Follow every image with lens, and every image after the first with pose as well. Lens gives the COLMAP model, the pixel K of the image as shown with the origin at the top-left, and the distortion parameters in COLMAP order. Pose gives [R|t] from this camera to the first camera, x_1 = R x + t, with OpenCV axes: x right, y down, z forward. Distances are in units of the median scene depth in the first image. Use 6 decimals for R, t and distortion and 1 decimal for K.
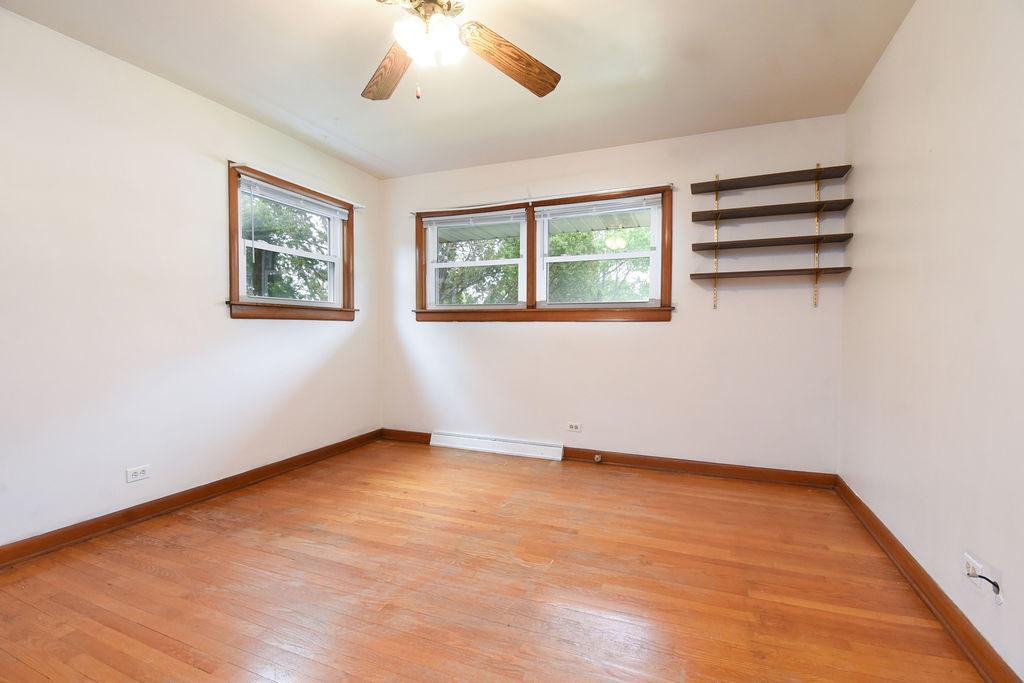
lens RADIAL K [[443.4, 0, 512.0], [0, 443.4, 341.5], [0, 0, 1]] dist [0.015918, -0.023508]
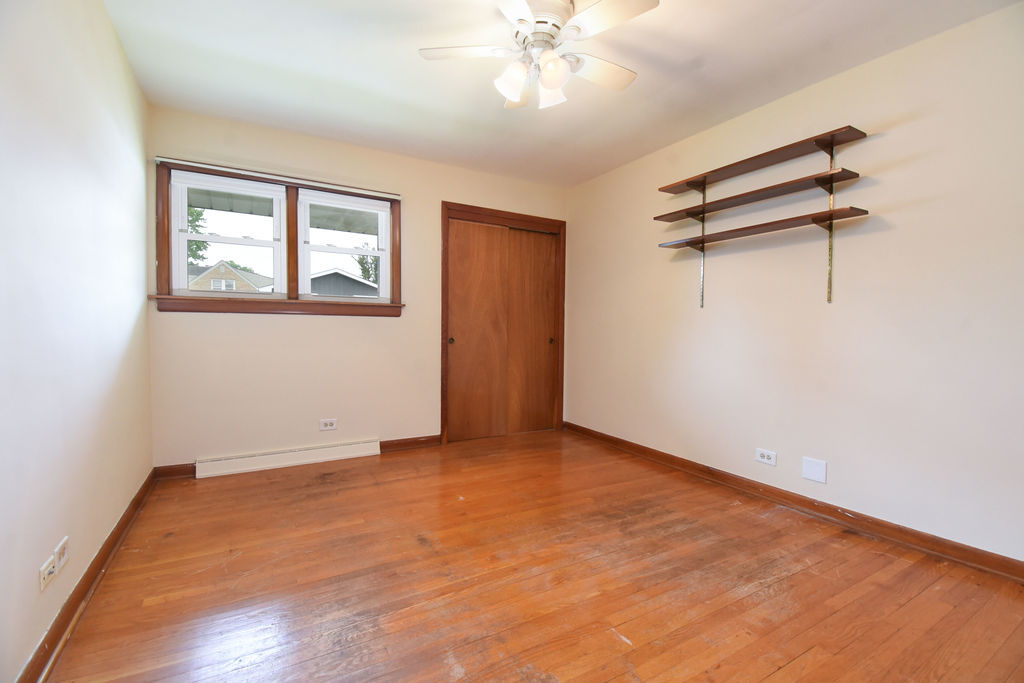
lens RADIAL K [[443.4, 0, 512.0], [0, 443.4, 341.5], [0, 0, 1]] dist [0.015918, -0.023508]
pose [[0.617702, -0.024520, 0.786030, -0.437533], [0.011066, 0.999686, 0.022489, -0.007348], [-0.786334, -0.005193, 0.617779, 0.125483]]
